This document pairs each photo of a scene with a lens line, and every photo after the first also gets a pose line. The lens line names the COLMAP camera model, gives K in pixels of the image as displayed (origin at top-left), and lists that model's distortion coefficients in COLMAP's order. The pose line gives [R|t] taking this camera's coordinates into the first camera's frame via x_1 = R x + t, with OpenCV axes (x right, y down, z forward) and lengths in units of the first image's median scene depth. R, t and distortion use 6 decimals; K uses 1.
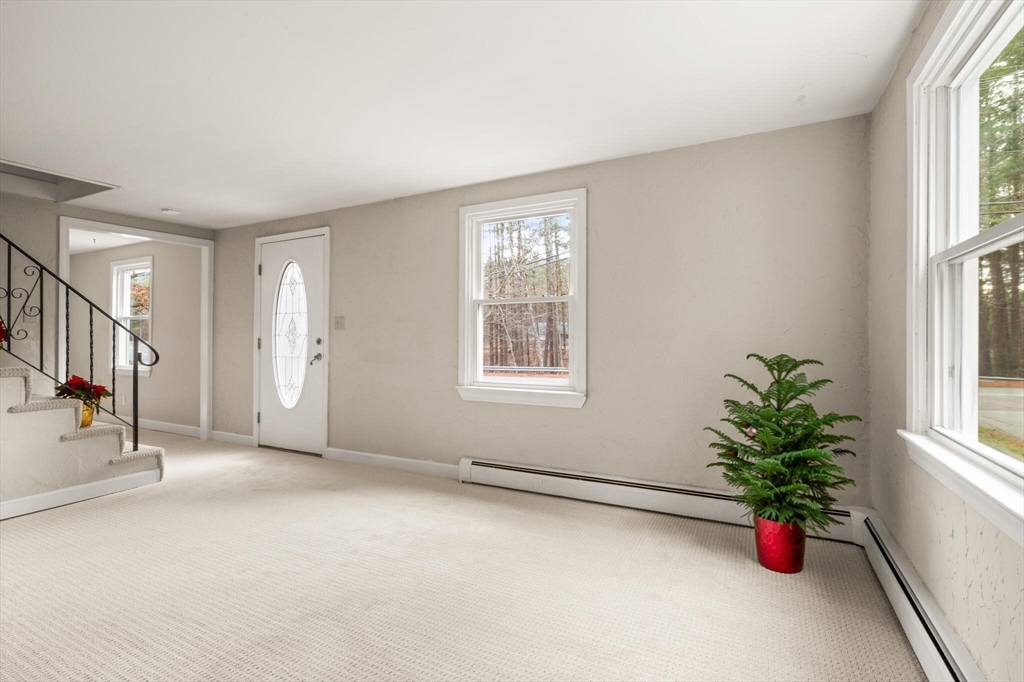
lens RADIAL K [[475.0, 0, 519.5], [0, 475.0, 342.9], [0, 0, 1]] dist [0.011603, -0.003763]
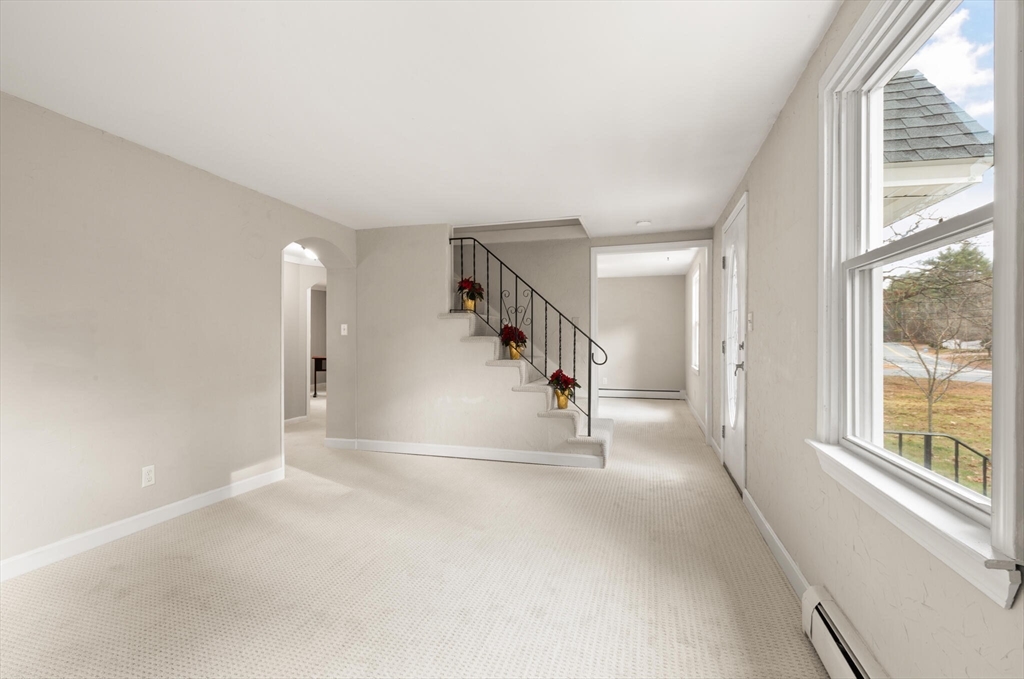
lens RADIAL K [[475.0, 0, 518.0], [0, 475.0, 339.7], [0, 0, 1]] dist [0.011603, -0.003763]
pose [[0.190930, 0.002647, -0.981600, 0.340726], [-0.011597, 0.999933, 0.000440, -0.011745], [0.981535, 0.011300, 0.190948, 0.663928]]
